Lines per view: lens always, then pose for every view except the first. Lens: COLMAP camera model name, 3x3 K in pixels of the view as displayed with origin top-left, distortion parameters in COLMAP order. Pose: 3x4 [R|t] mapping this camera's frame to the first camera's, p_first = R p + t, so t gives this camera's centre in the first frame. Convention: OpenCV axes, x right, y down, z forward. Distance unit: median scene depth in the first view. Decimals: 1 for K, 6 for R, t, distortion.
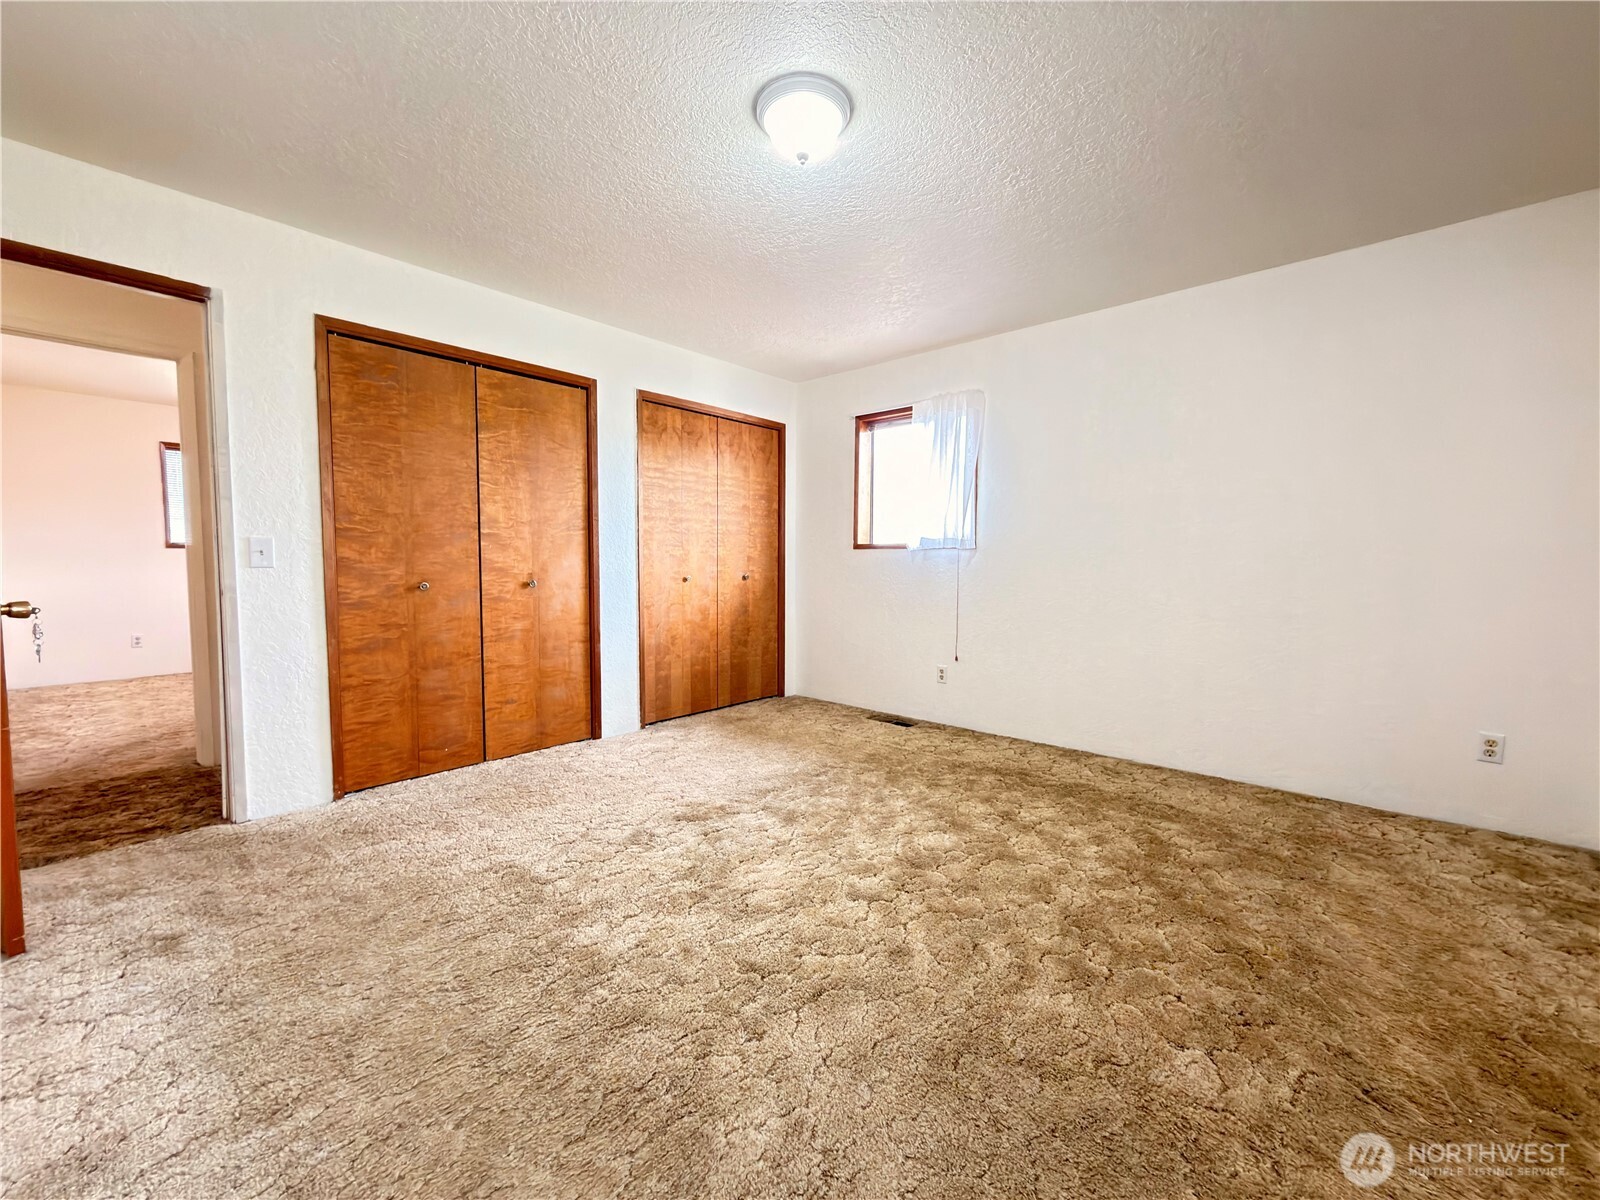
lens RADIAL K [[637.1, 0, 803.0], [0, 637.1, 596.5], [0, 0, 1]] dist [-0.000415, -0.000190]
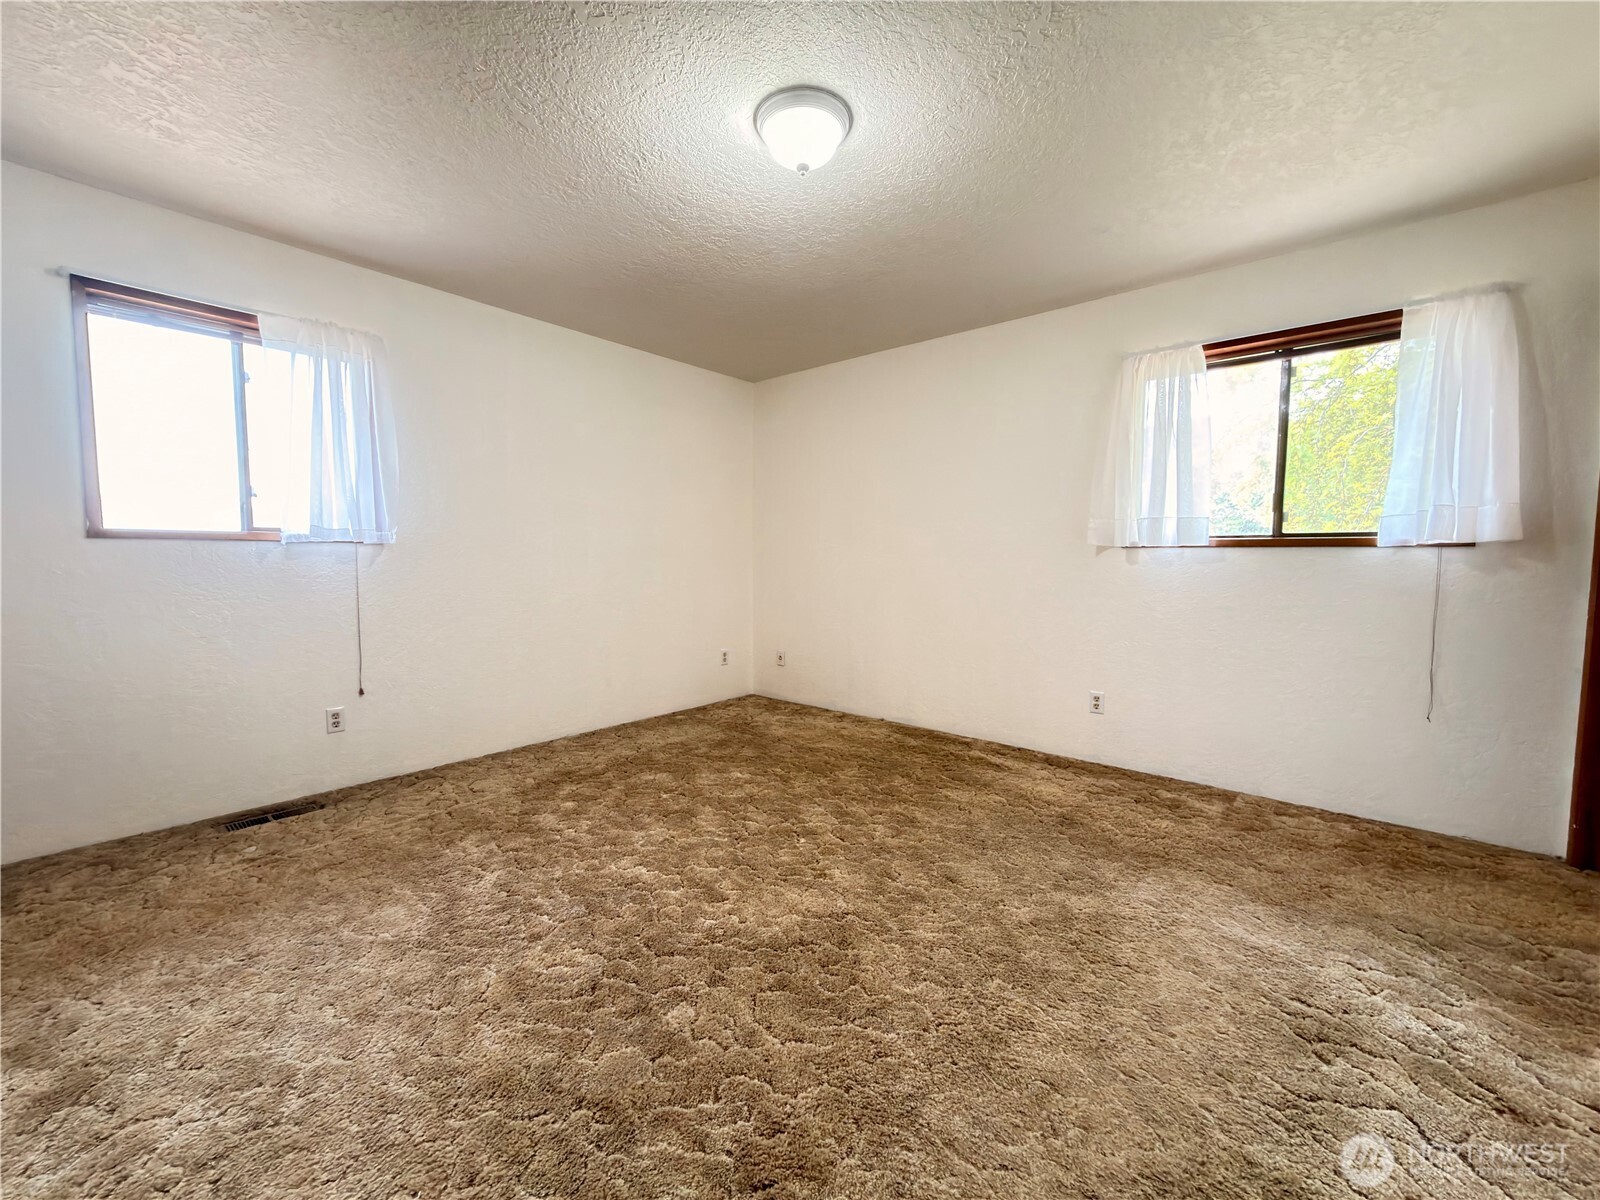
lens RADIAL K [[637.1, 0, 804.0], [0, 637.1, 598.0], [0, 0, 1]] dist [-0.000415, -0.000190]
pose [[-0.016257, -0.068556, 0.997515, -0.600994], [0.058534, 0.995870, 0.069397, -0.039776], [-0.998153, 0.059517, -0.012177, 0.597186]]
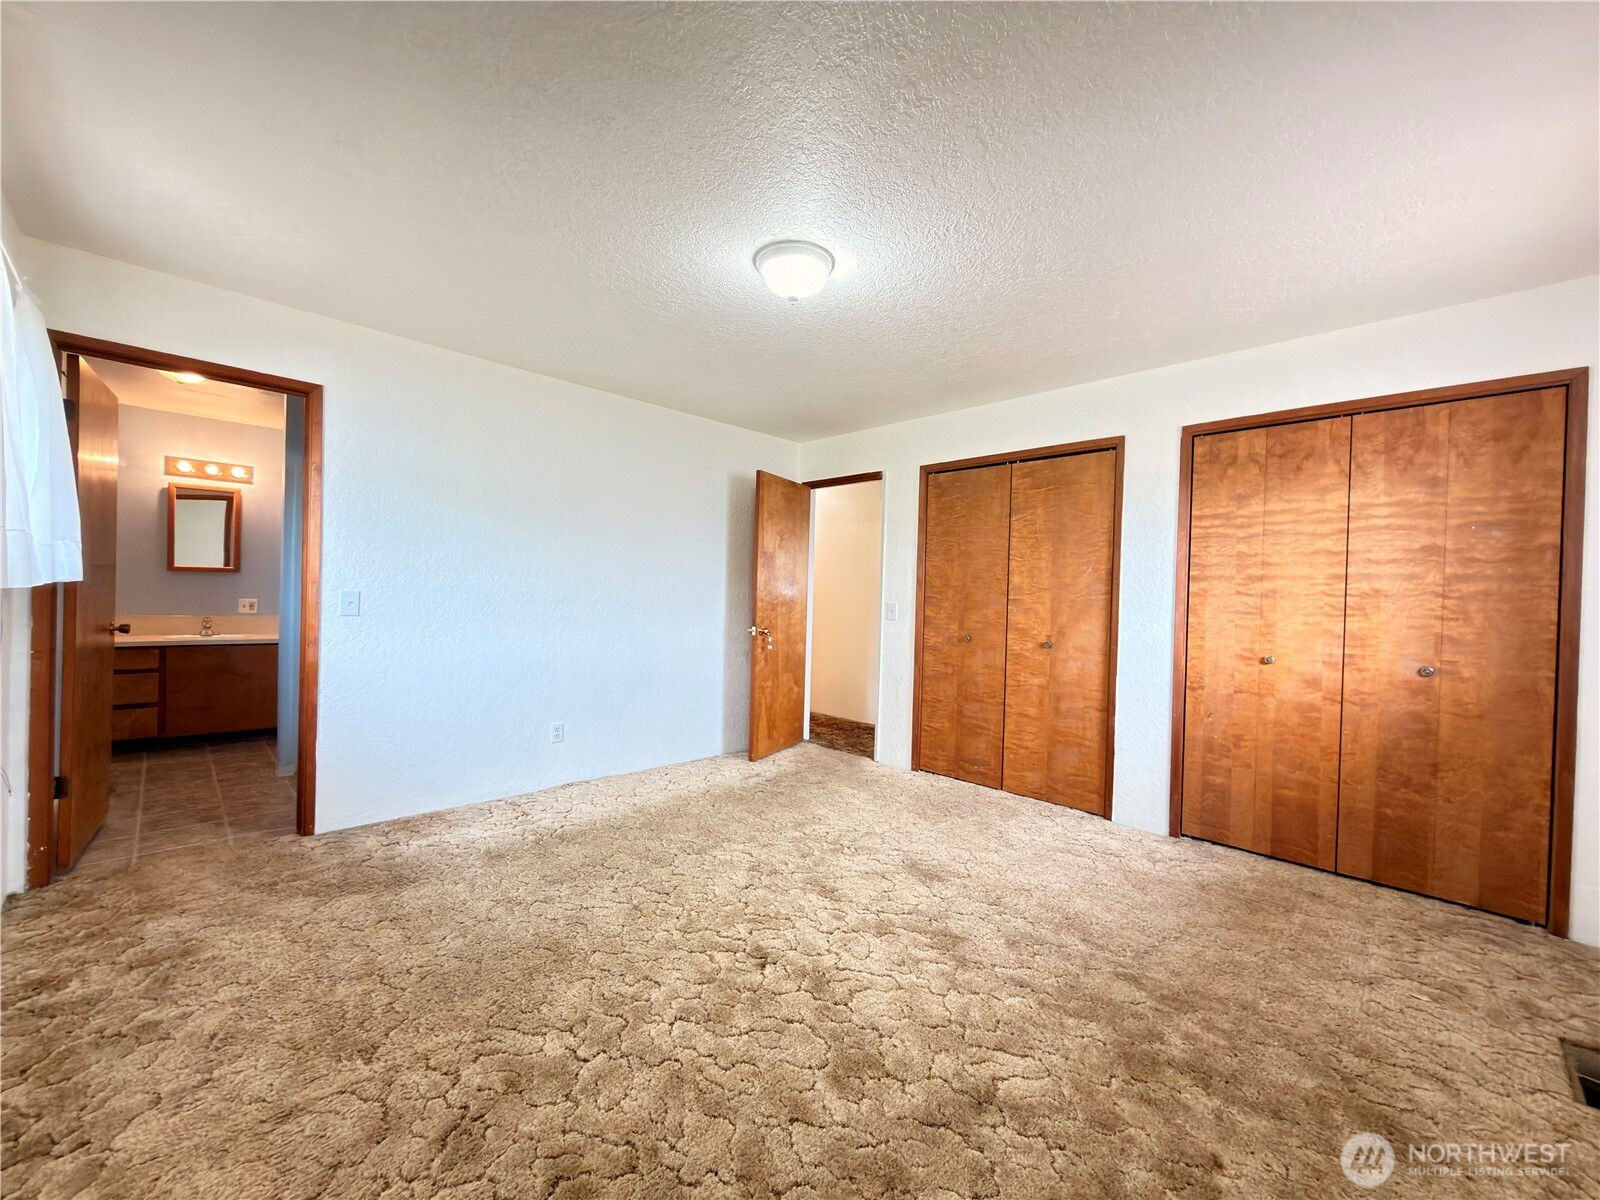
lens RADIAL K [[637.1, 0, 805.5], [0, 637.1, 599.1], [0, 0, 1]] dist [-0.000415, -0.000190]
pose [[-0.051301, -0.003465, -0.998677, 0.687783], [-0.088305, 0.996093, 0.001080, -0.063040], [0.994772, 0.088244, -0.051407, 0.645351]]
